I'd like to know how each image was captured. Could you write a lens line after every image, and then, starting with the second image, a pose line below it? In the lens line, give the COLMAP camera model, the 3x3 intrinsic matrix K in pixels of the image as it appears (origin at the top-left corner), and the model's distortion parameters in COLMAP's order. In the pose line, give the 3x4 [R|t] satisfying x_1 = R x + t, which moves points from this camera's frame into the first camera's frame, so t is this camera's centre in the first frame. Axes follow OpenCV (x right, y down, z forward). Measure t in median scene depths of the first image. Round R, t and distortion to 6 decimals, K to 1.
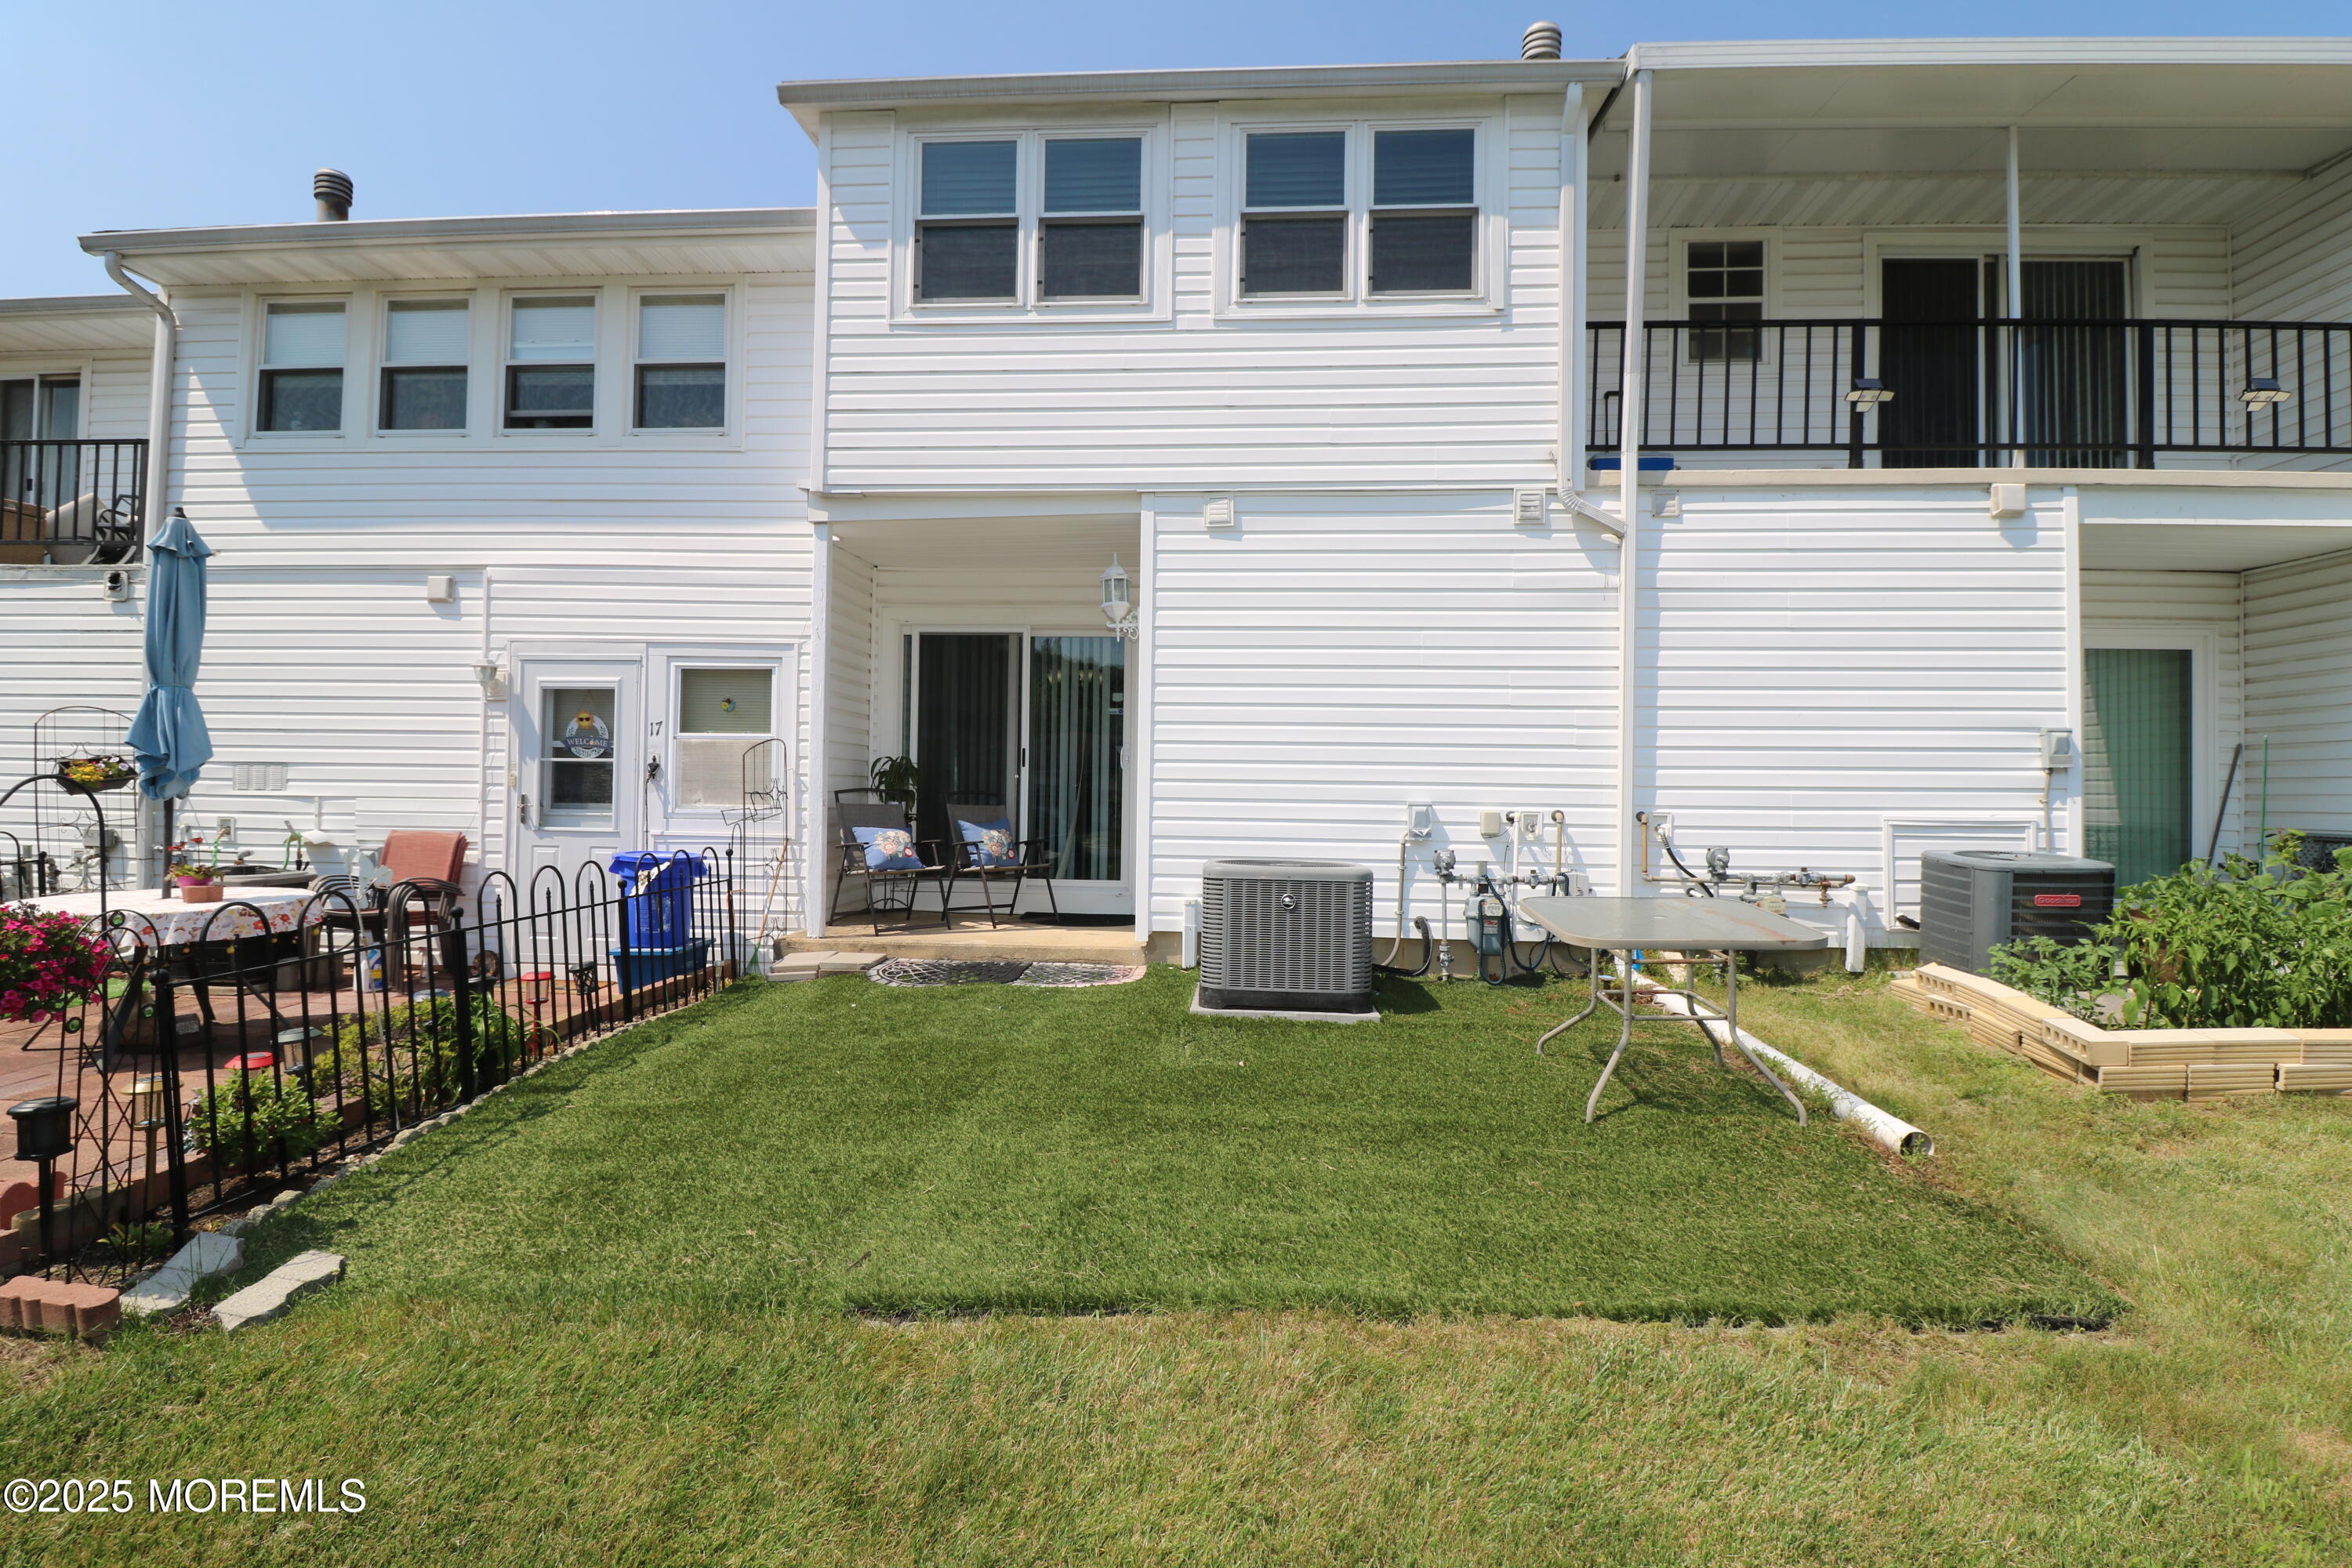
lens RADIAL K [[1078.6, 0, 1165.2], [0, 1078.6, 772.4], [0, 0, 1]] dist [-0.003075, -0.012470]
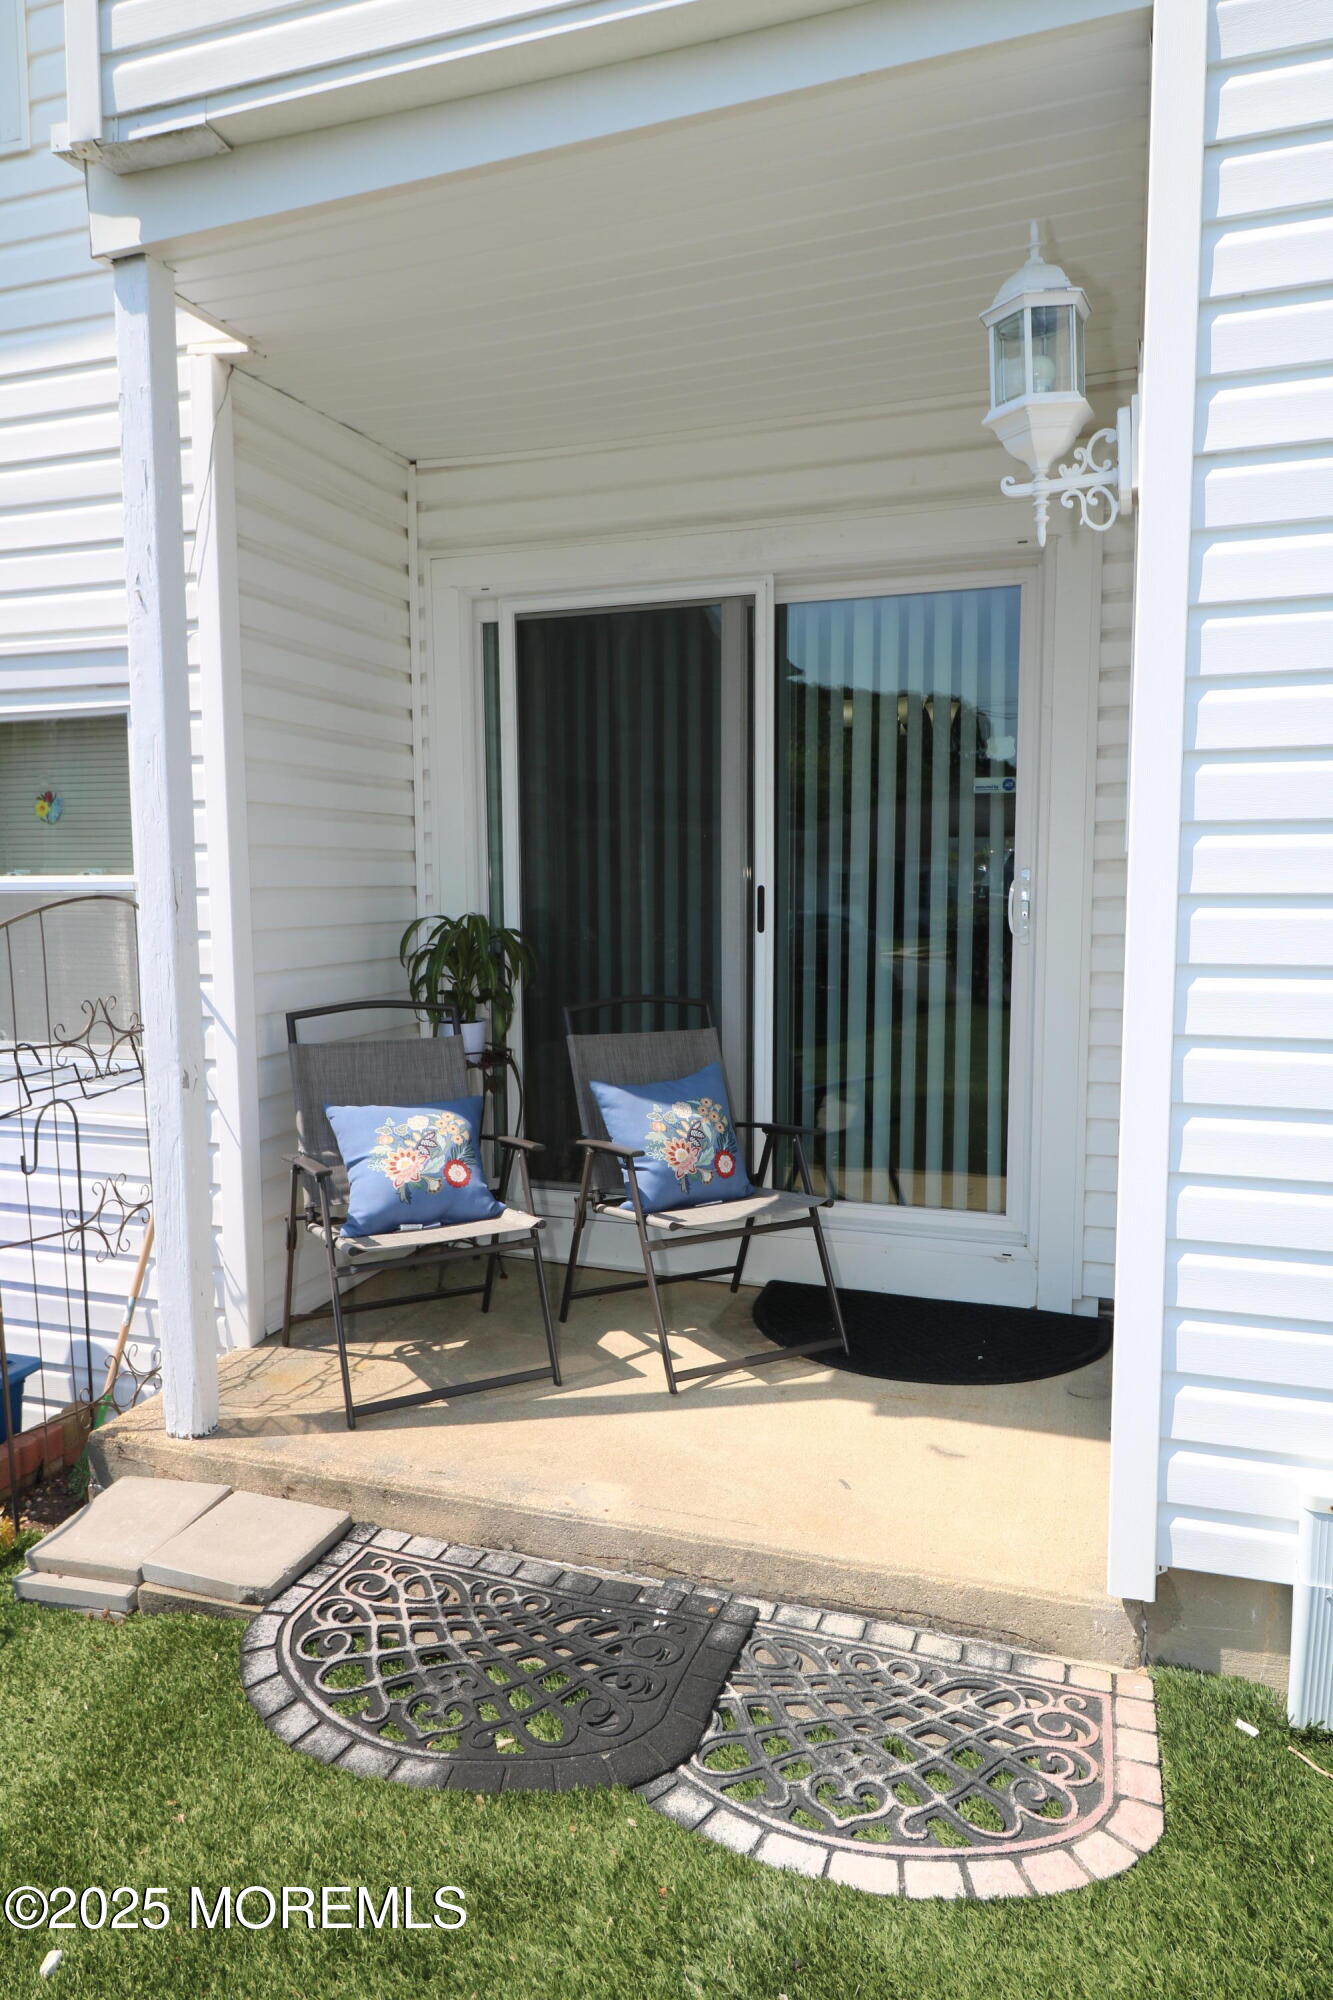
lens RADIAL K [[1265.2, 0, 642.3], [0, 1265.2, 1005.8], [0, 0, 1]] dist [0.001081, -0.005534]
pose [[0.963468, 0.006825, -0.267737, -0.051102], [0.024189, 0.993372, 0.112366, -0.035558], [0.266729, -0.114737, 0.956917, 0.581607]]
